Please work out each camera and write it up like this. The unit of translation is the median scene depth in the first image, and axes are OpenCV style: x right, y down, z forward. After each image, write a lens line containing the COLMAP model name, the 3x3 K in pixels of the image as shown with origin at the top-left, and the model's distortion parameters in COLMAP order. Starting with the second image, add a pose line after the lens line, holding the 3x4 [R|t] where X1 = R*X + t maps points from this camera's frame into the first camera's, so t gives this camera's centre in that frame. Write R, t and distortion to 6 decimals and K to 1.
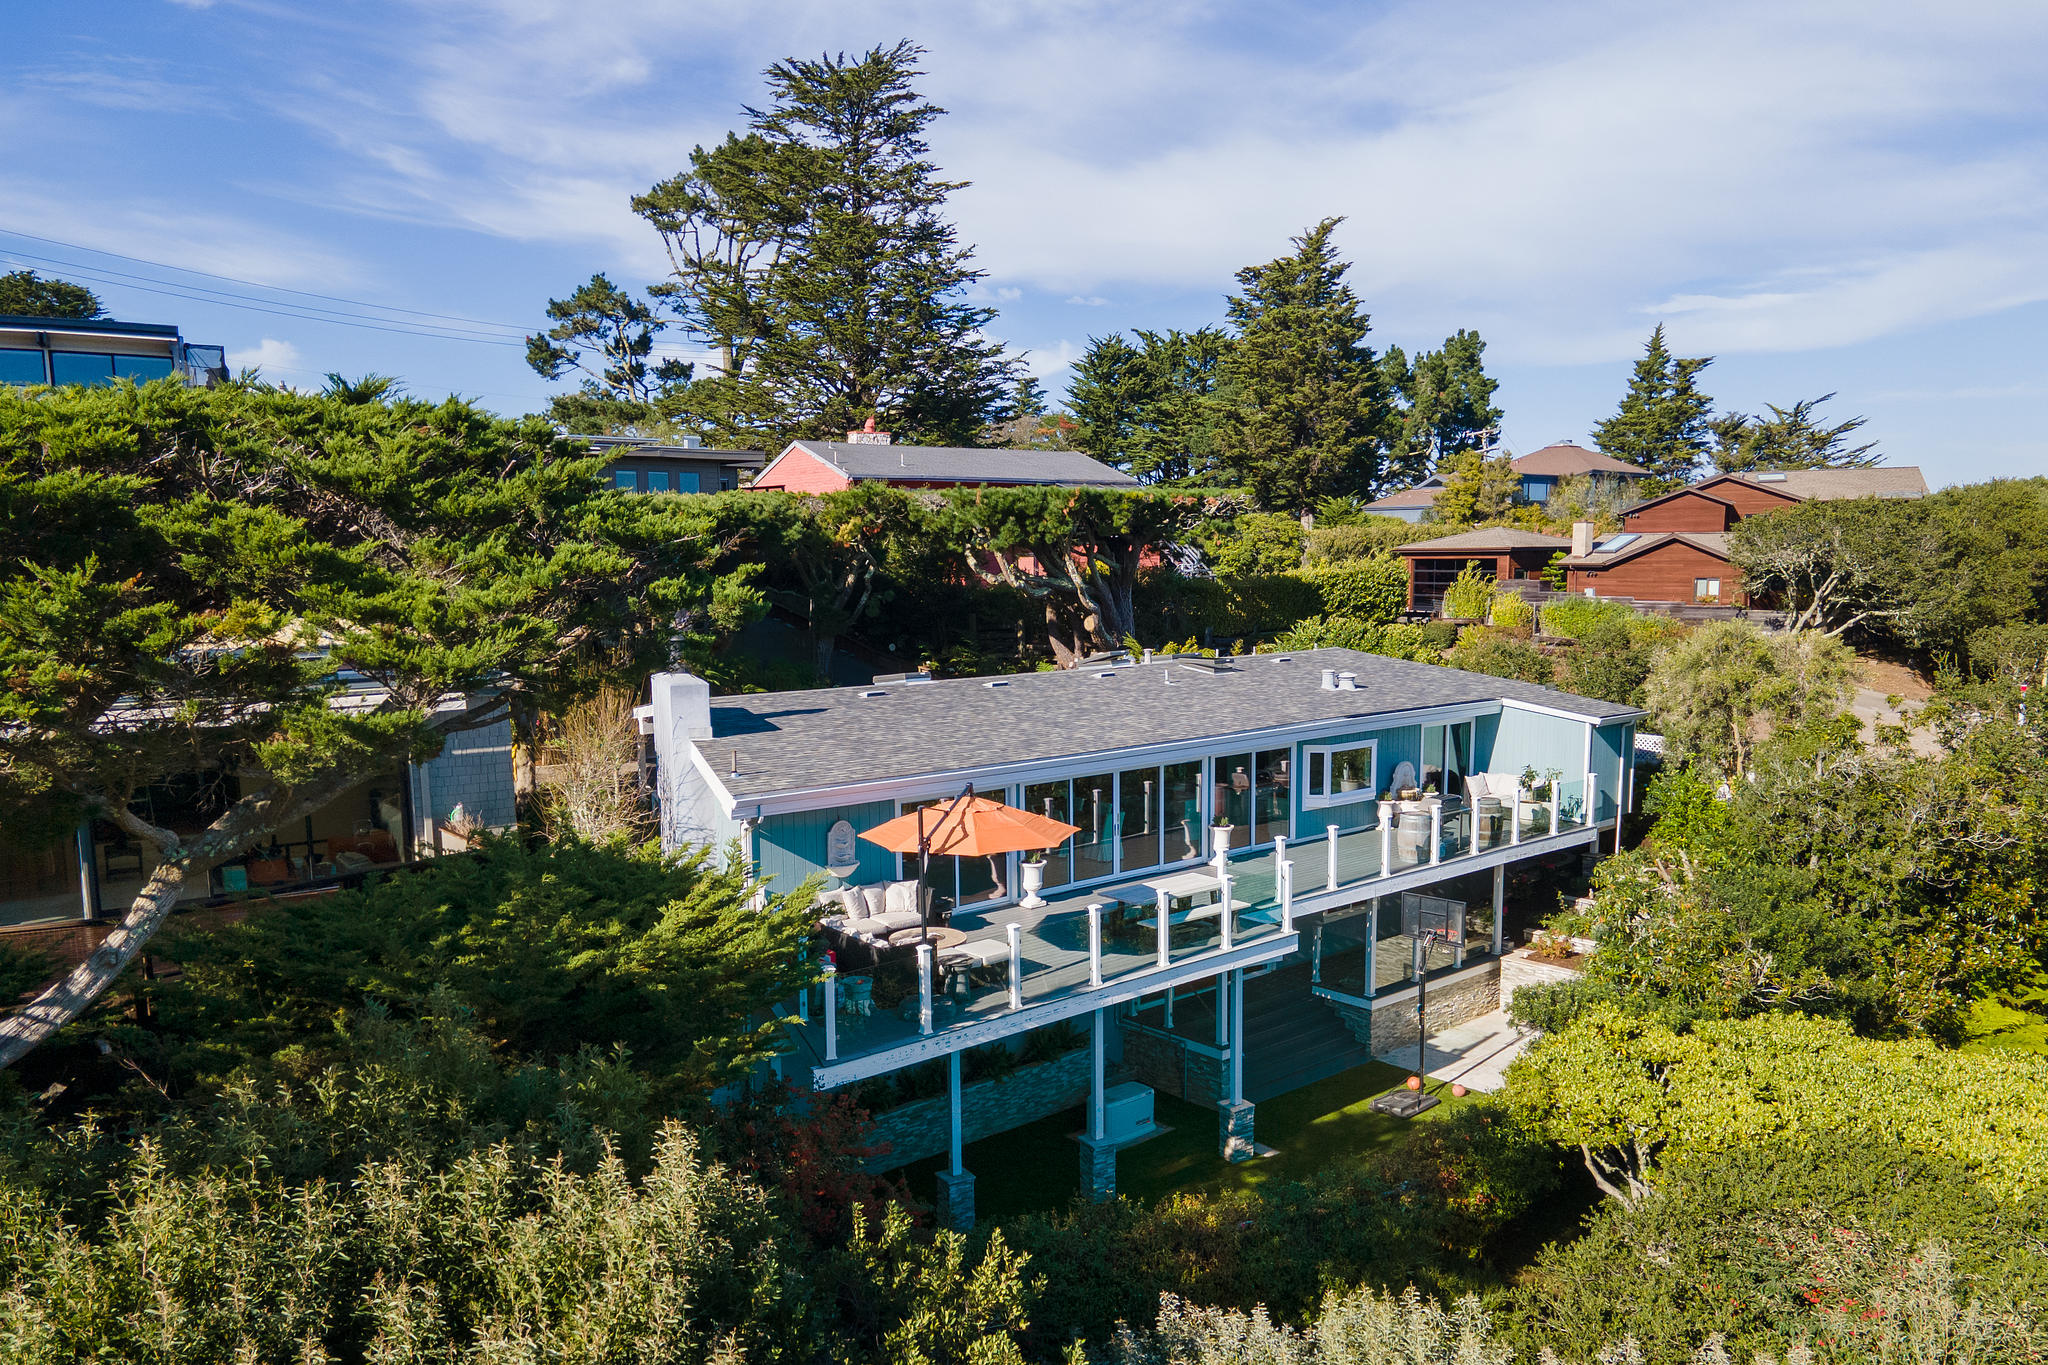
lens RADIAL K [[1547.7, 0, 967.8], [0, 1547.7, 806.1], [0, 0, 1]] dist [0.025279, -0.004980]
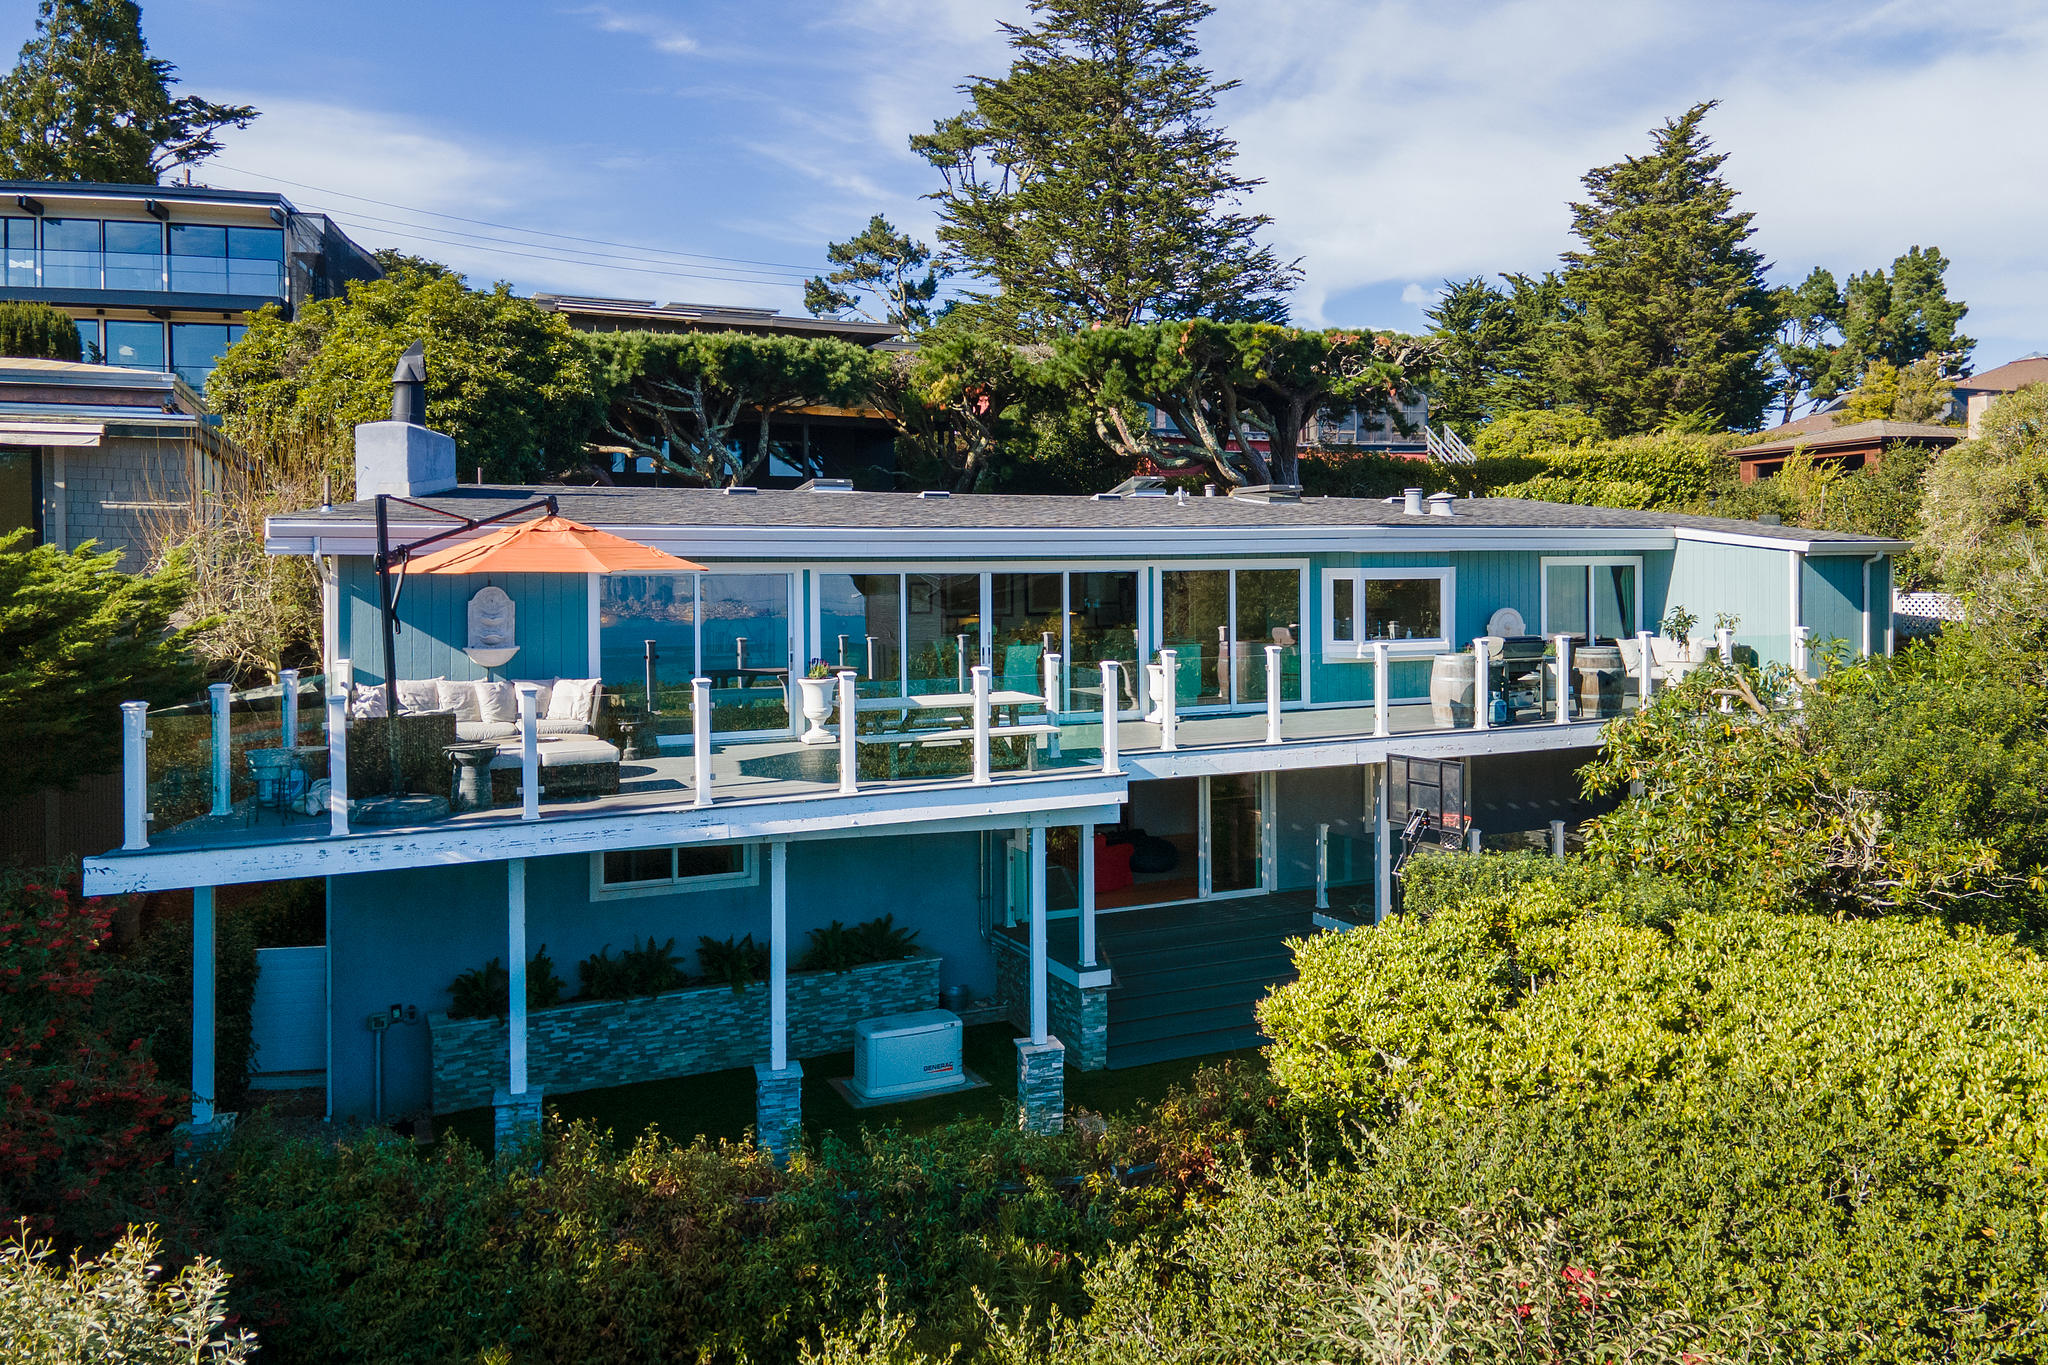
lens RADIAL K [[1580.5, 0, 985.7], [0, 1580.5, 615.3], [0, 0, 1]] dist [0.006098, 0.091328]
pose [[0.962068, 0.014718, -0.272412, 0.101777], [-0.052143, 0.990055, -0.130660, 0.032062], [0.267780, 0.139909, 0.953268, 0.106843]]
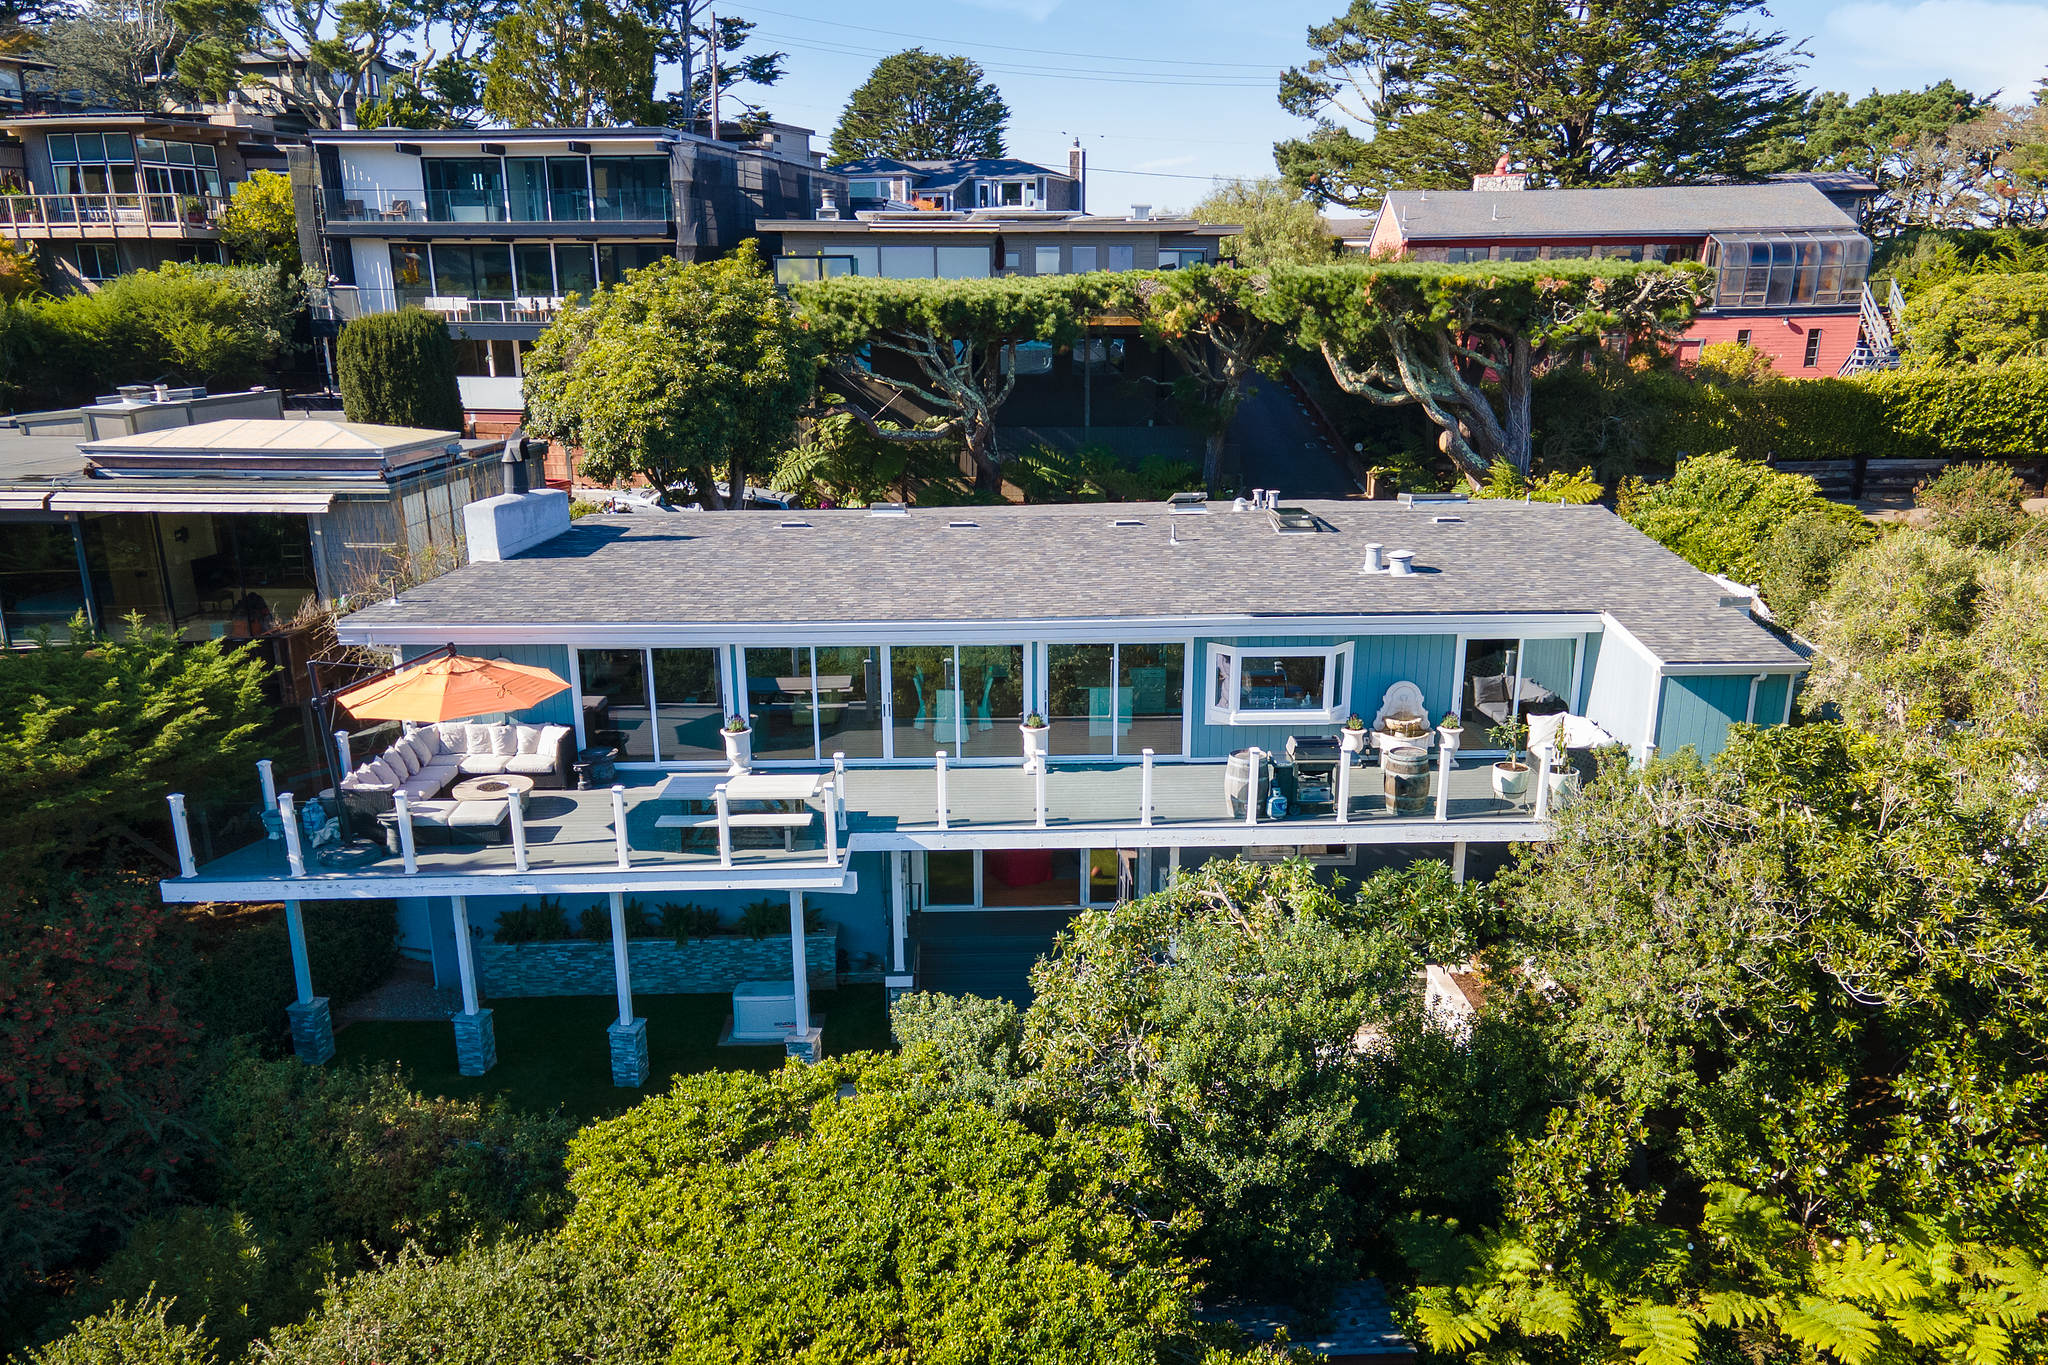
lens RADIAL K [[1547.7, 0, 967.8], [0, 1547.7, 806.1], [0, 0, 1]] dist [0.025279, -0.004980]
pose [[0.764432, 0.208939, -0.609908, 0.237998], [-0.105724, 0.973848, 0.201106, -0.039807], [0.635976, -0.089250, 0.766530, 0.120004]]
